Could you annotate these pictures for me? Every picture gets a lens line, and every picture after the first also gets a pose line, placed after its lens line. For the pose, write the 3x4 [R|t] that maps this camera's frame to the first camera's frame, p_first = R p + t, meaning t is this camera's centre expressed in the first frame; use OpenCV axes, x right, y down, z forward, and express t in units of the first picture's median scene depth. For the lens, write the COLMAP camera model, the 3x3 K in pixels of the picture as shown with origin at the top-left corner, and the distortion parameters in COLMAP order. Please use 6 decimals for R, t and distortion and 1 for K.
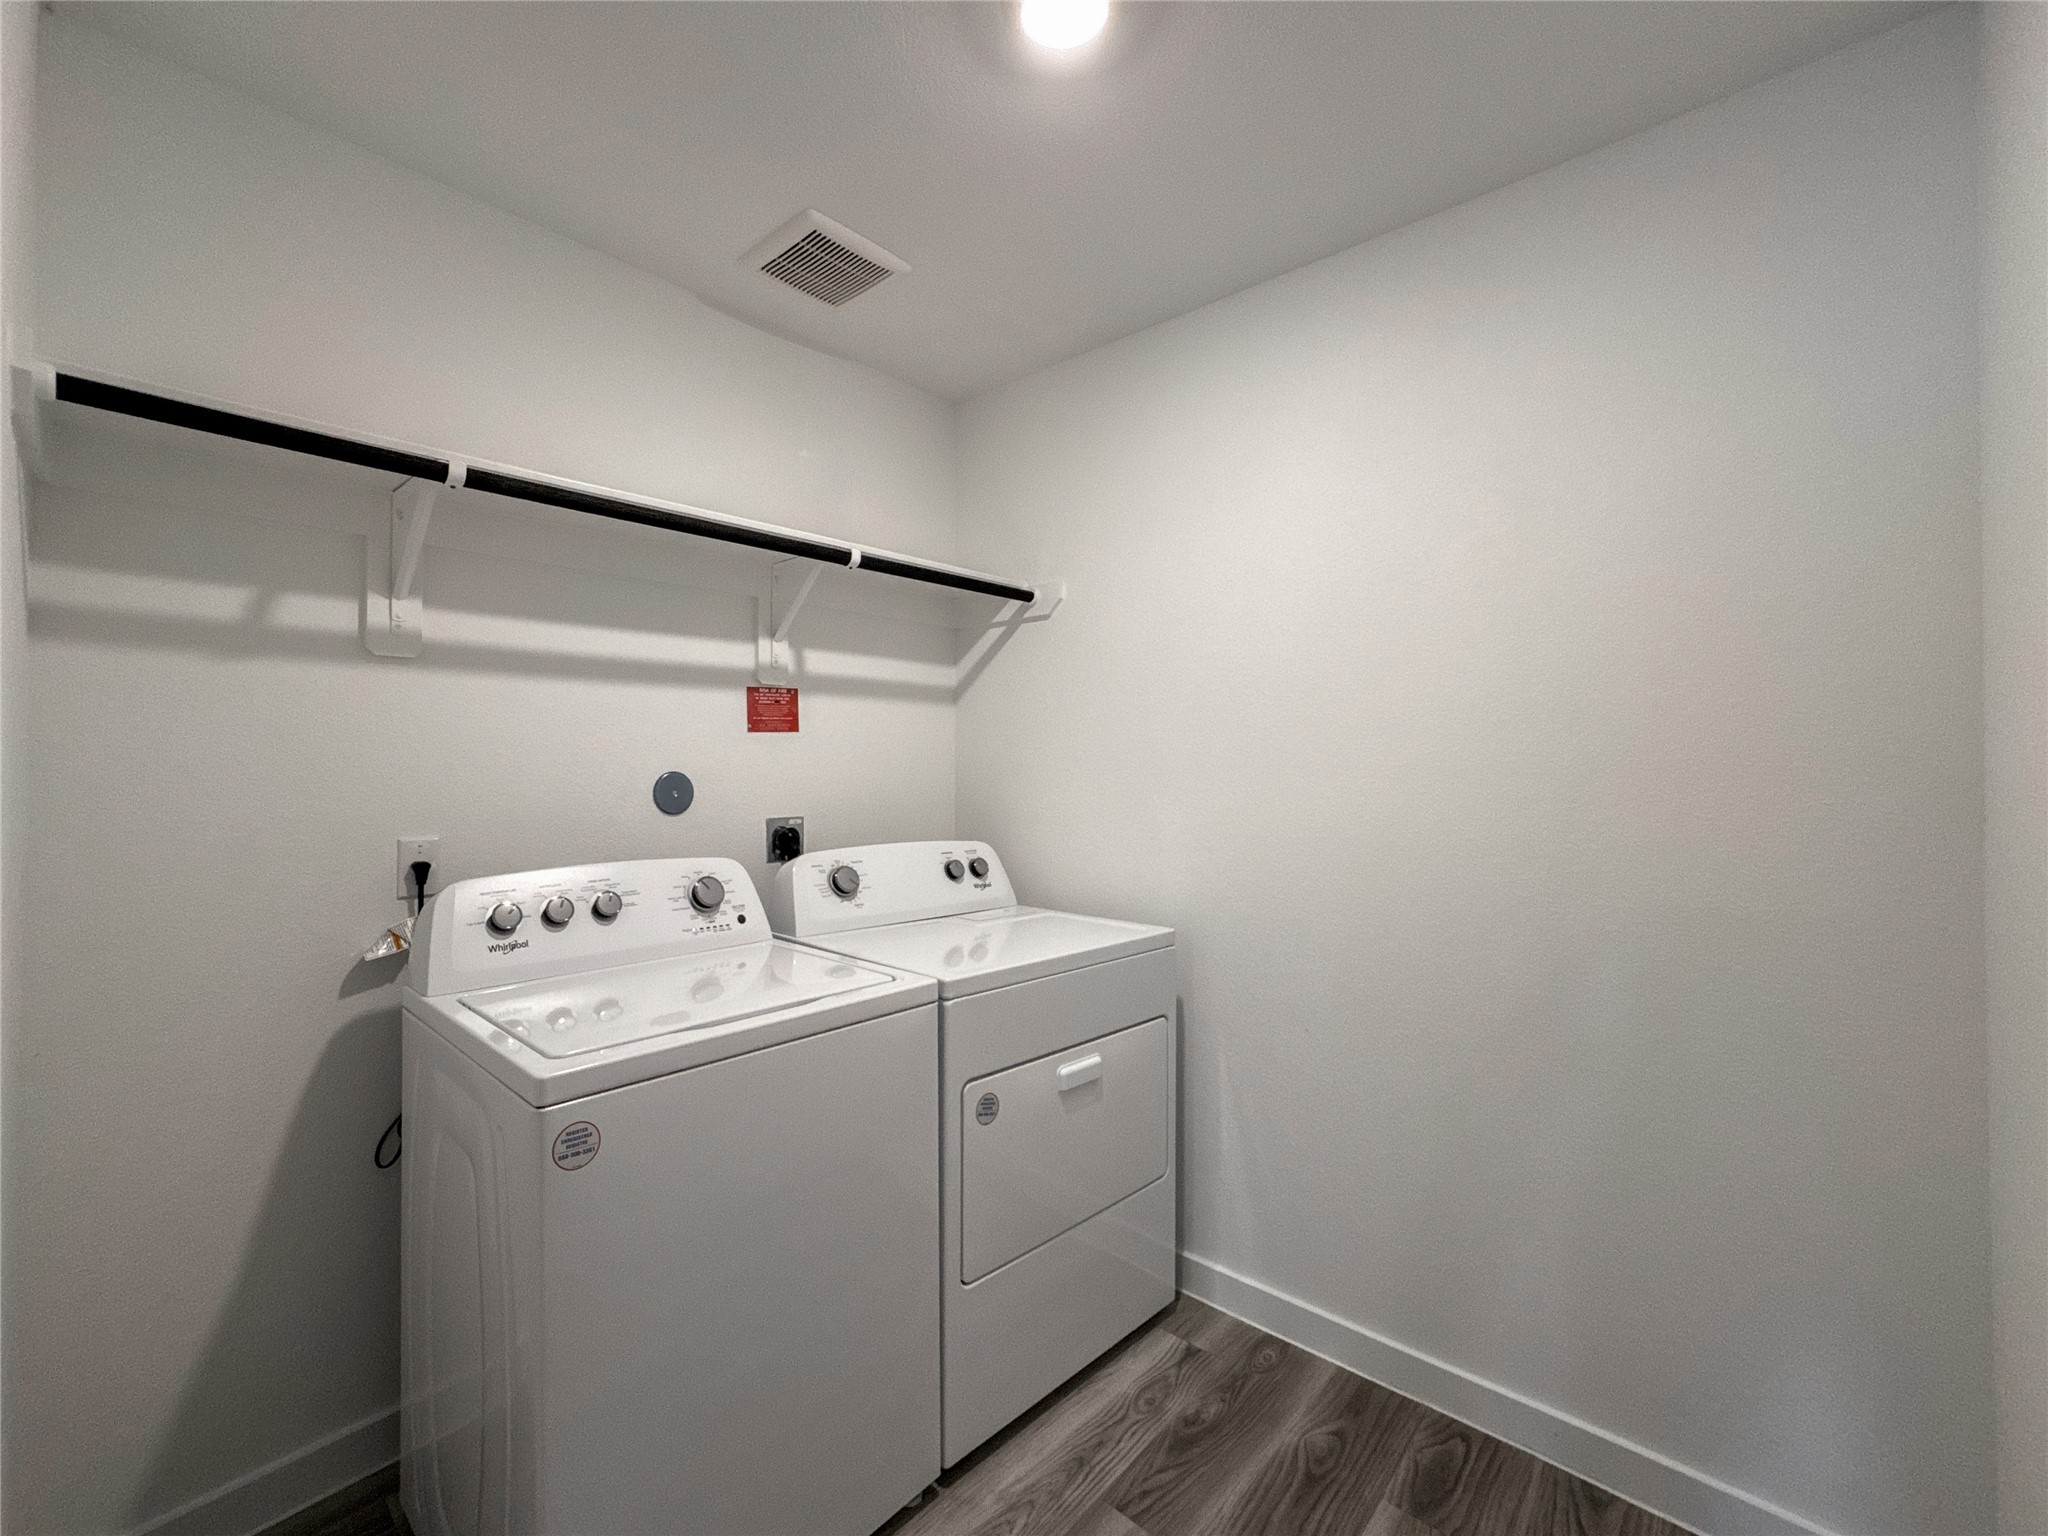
lens RADIAL K [[858.4, 0, 1009.9], [0, 858.4, 768.3], [0, 0, 1]] dist [-0.010600, 0.009784]
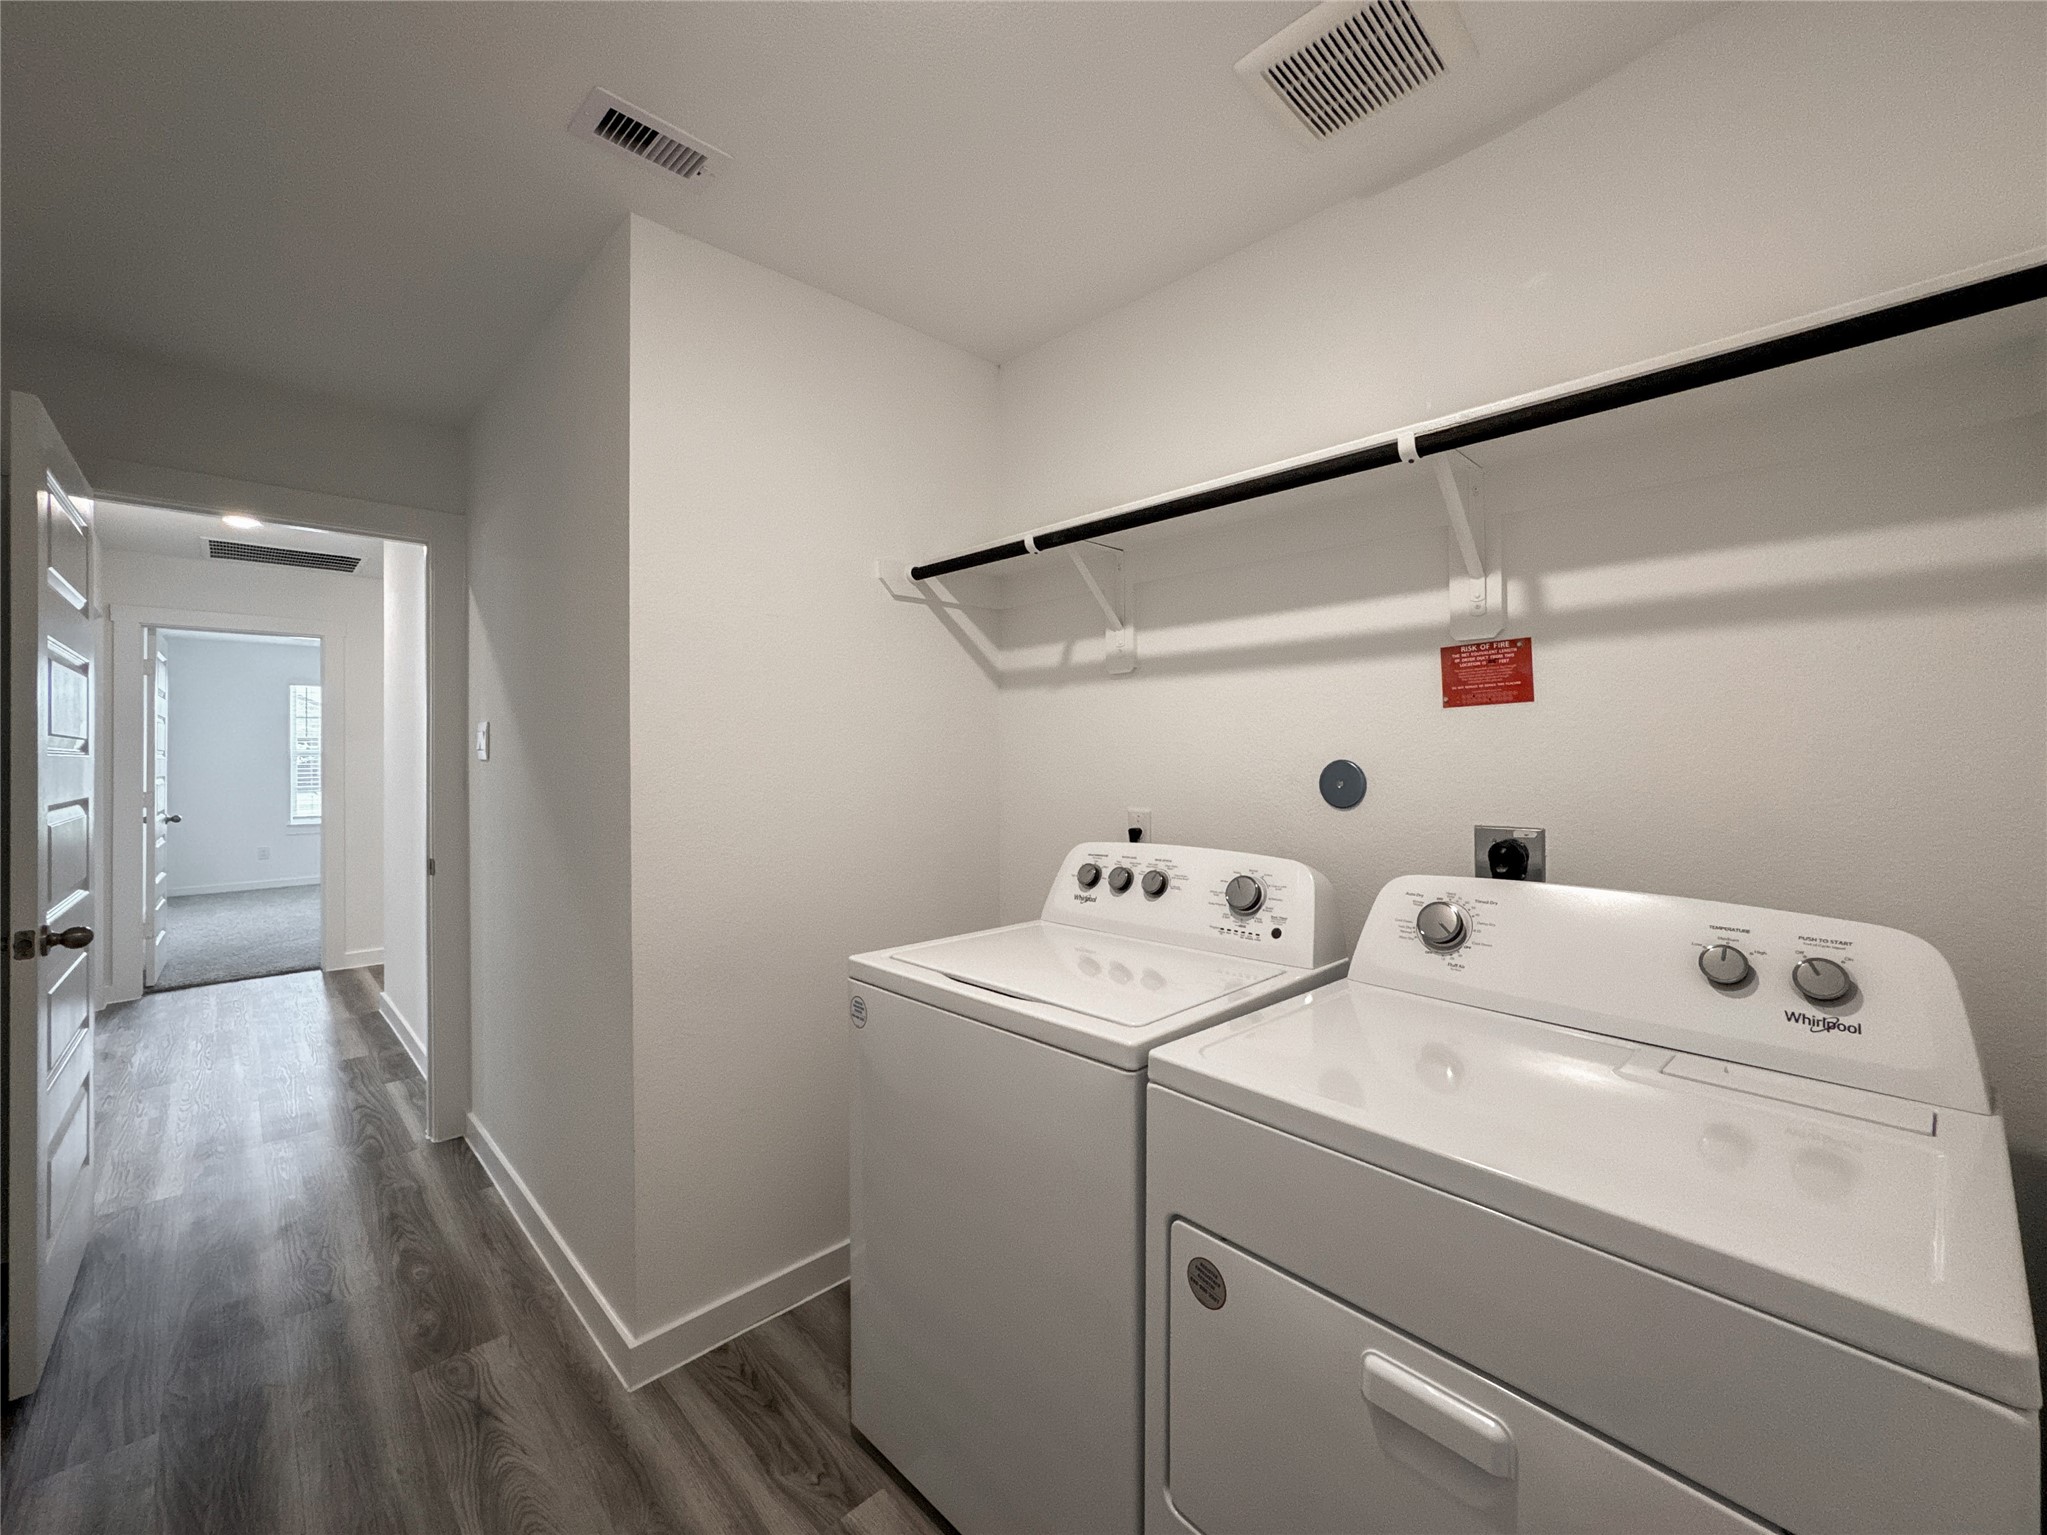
lens RADIAL K [[858.0, 0, 1008.2], [0, 858.0, 753.7], [0, 0, 1]] dist [-0.010600, 0.009784]
pose [[-0.068910, 0.000947, -0.997622, 0.505273], [0.004157, 0.999991, 0.000662, -0.004404], [0.997614, -0.004102, -0.068913, 0.717975]]
